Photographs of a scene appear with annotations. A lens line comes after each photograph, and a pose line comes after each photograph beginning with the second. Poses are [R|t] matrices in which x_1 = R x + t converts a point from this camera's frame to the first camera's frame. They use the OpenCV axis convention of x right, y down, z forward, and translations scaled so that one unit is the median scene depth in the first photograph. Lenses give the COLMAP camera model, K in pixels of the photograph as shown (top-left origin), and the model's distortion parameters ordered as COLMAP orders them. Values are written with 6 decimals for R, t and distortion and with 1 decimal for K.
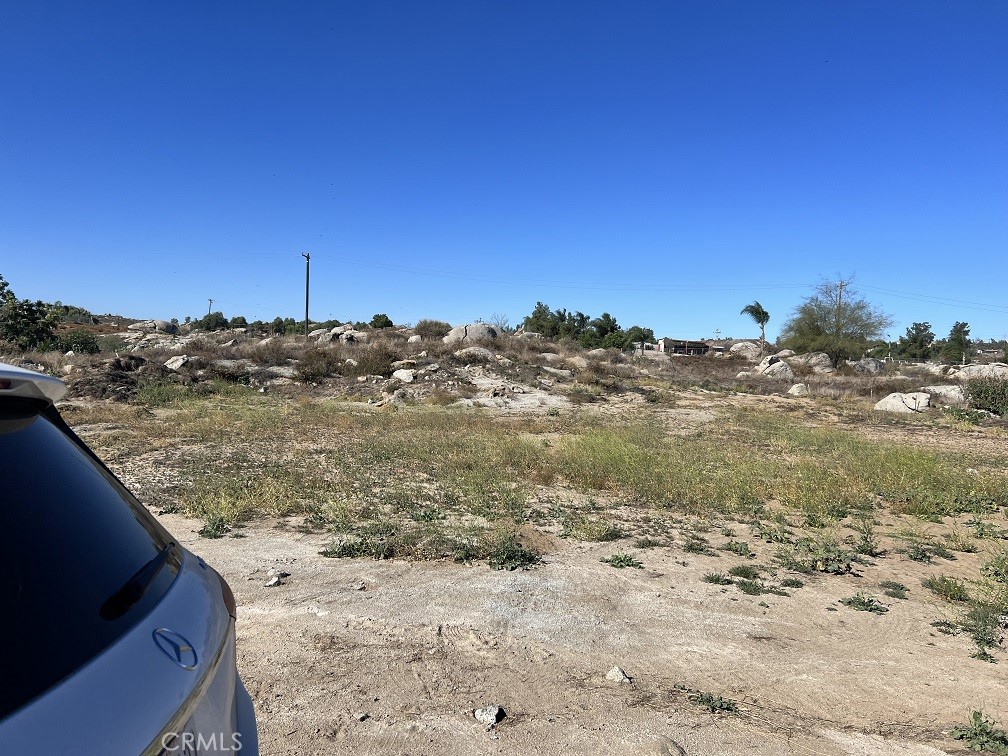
lens RADIAL K [[746.6, 0, 494.4], [0, 746.6, 368.4], [0, 0, 1]] dist [0.027621, -0.040594]
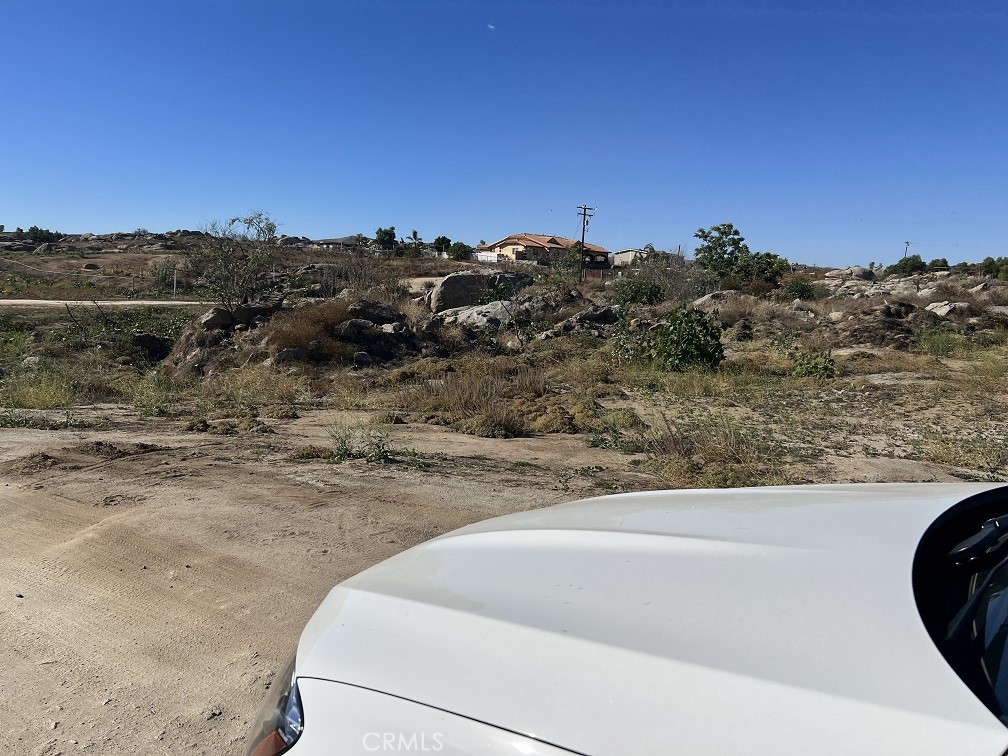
lens RADIAL K [[746.6, 0, 507.3], [0, 746.6, 382.0], [0, 0, 1]] dist [0.027621, -0.040594]
pose [[0.671268, 0.068552, -0.738038, -0.103874], [-0.003217, 0.995974, 0.089584, 0.000185], [0.741207, -0.057761, 0.668786, -0.029812]]
